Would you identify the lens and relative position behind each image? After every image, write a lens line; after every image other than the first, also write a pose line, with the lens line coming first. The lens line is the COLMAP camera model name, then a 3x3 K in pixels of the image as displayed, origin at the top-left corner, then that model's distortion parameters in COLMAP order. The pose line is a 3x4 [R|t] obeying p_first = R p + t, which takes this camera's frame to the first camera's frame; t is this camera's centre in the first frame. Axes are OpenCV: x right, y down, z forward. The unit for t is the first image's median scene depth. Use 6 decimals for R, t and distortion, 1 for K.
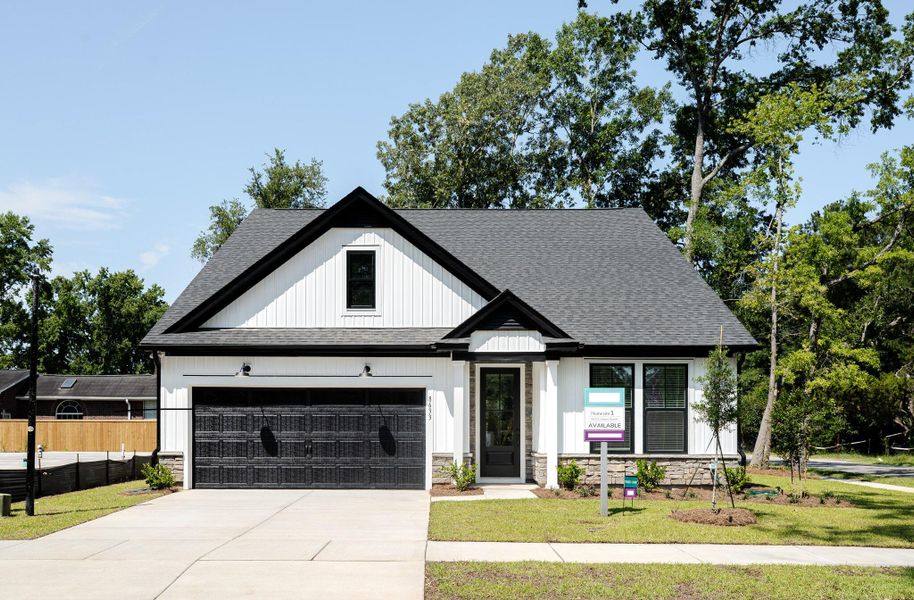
lens RADIAL K [[933.4, 0, 438.2], [0, 933.4, 392.3], [0, 0, 1]] dist [-0.012052, 0.005300]
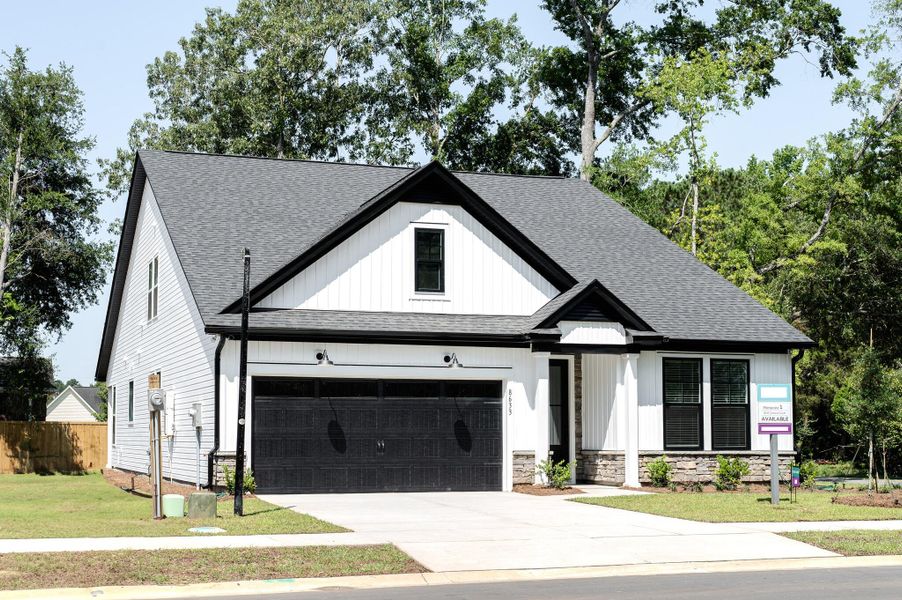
lens RADIAL K [[1345.6, 0, 451.0], [0, 1345.6, 300.0], [0, 0, 1]] dist [0.006103, 0.022853]
pose [[0.937440, 0.032981, 0.346582, -0.528510], [-0.011763, 0.997935, -0.063148, 0.000622], [-0.347949, 0.055121, 0.935892, -0.239073]]
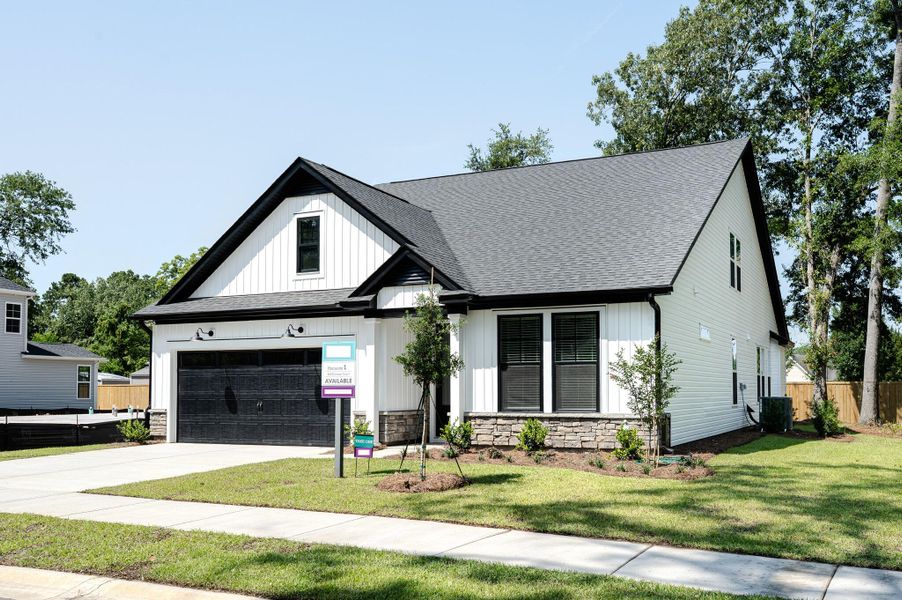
lens RADIAL K [[900.6, 0, 451.6], [0, 900.6, 331.2], [0, 0, 1]] dist [-0.005798, -0.002242]
pose [[0.901701, -0.034551, -0.430978, 0.504211], [0.022185, 0.999186, -0.033689, 0.013811], [0.431791, 0.020817, 0.901733, 0.166092]]
